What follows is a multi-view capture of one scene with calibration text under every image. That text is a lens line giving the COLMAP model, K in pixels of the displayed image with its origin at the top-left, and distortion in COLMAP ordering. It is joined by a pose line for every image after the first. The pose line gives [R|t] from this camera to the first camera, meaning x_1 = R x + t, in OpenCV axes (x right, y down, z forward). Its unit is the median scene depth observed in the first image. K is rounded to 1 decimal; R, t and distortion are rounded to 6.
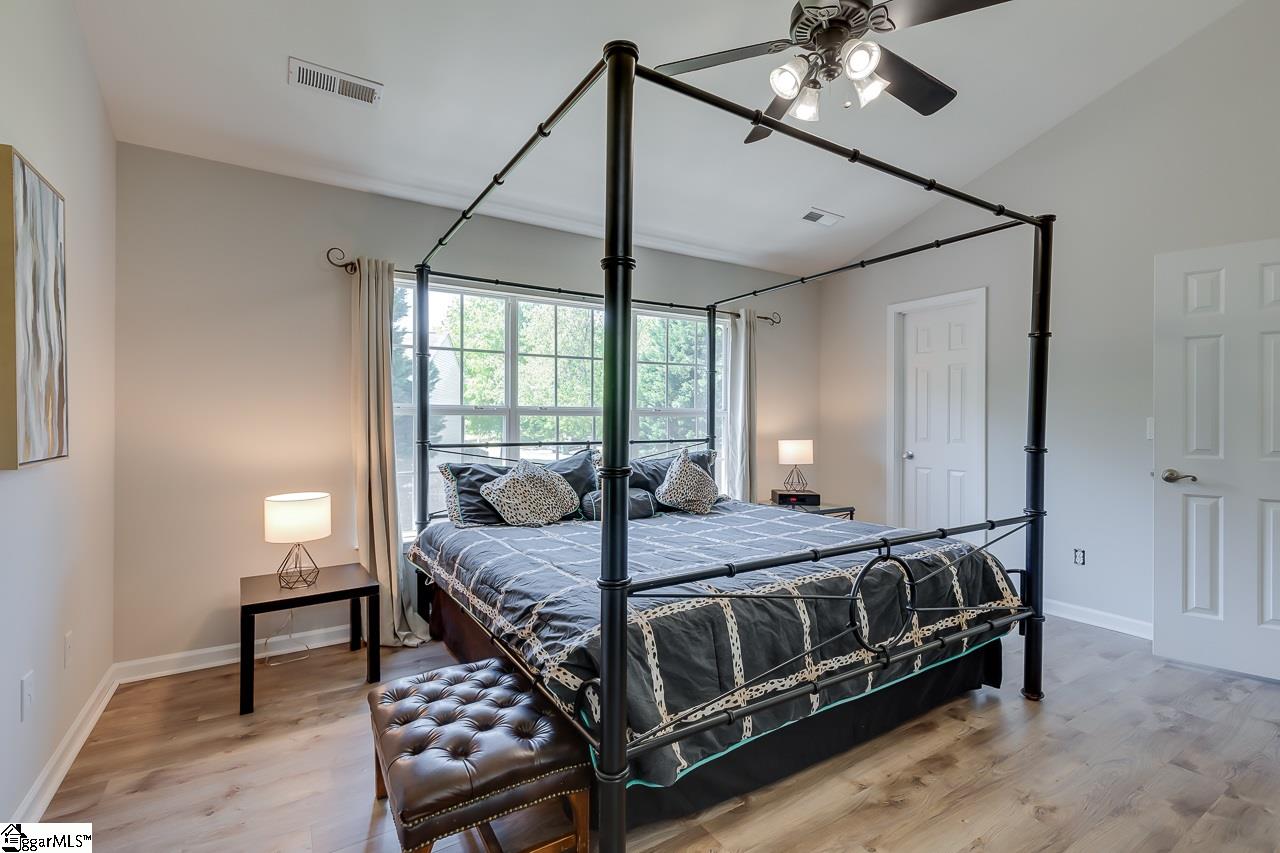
lens RADIAL K [[576.2, 0, 634.5], [0, 576.2, 424.0], [0, 0, 1]] dist [-0.001934, -0.000608]
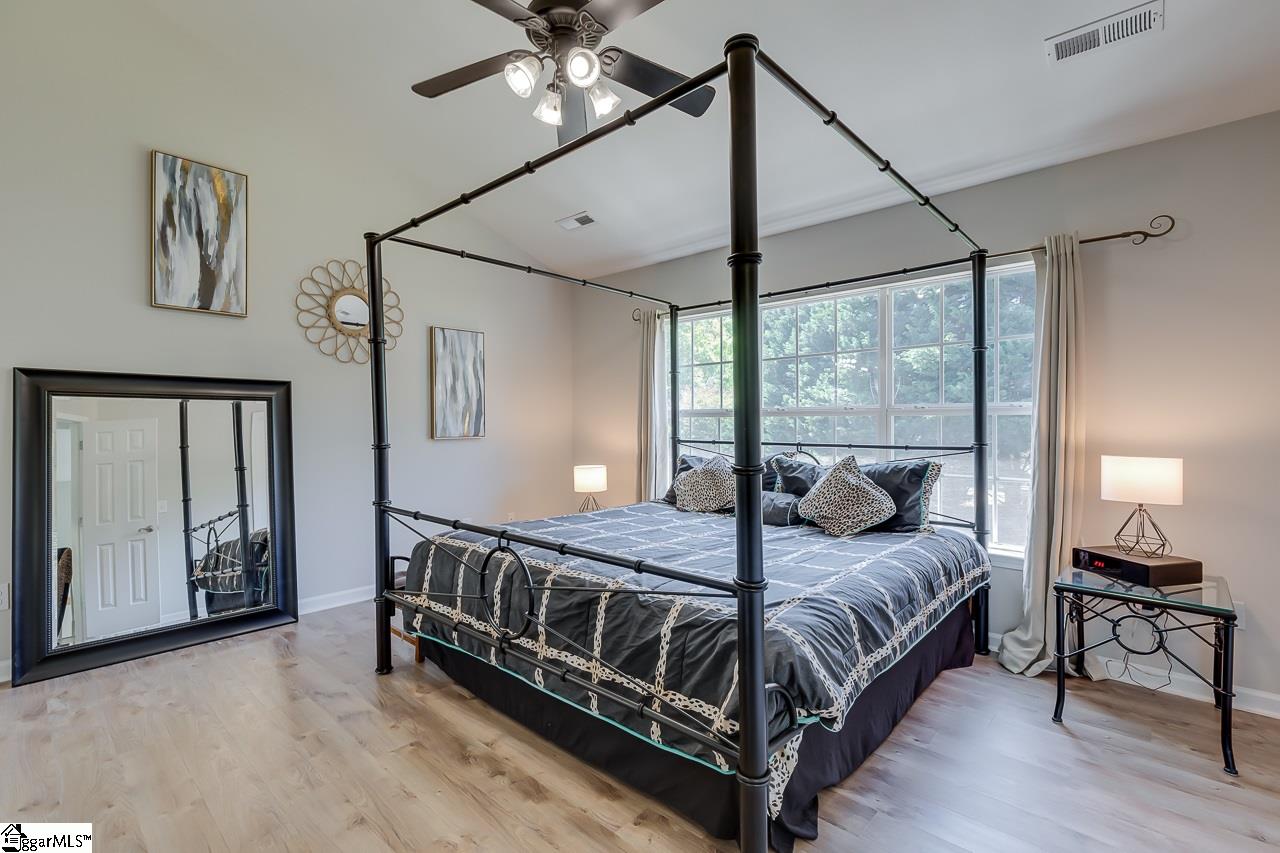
lens RADIAL K [[576.2, 0, 634.6], [0, 576.2, 429.4], [0, 0, 1]] dist [-0.001934, -0.000608]
pose [[0.264011, 0.006470, -0.964498, 0.890443], [-0.003096, 0.999978, 0.005861, 0.003071], [0.964515, 0.001439, 0.264026, 0.558445]]
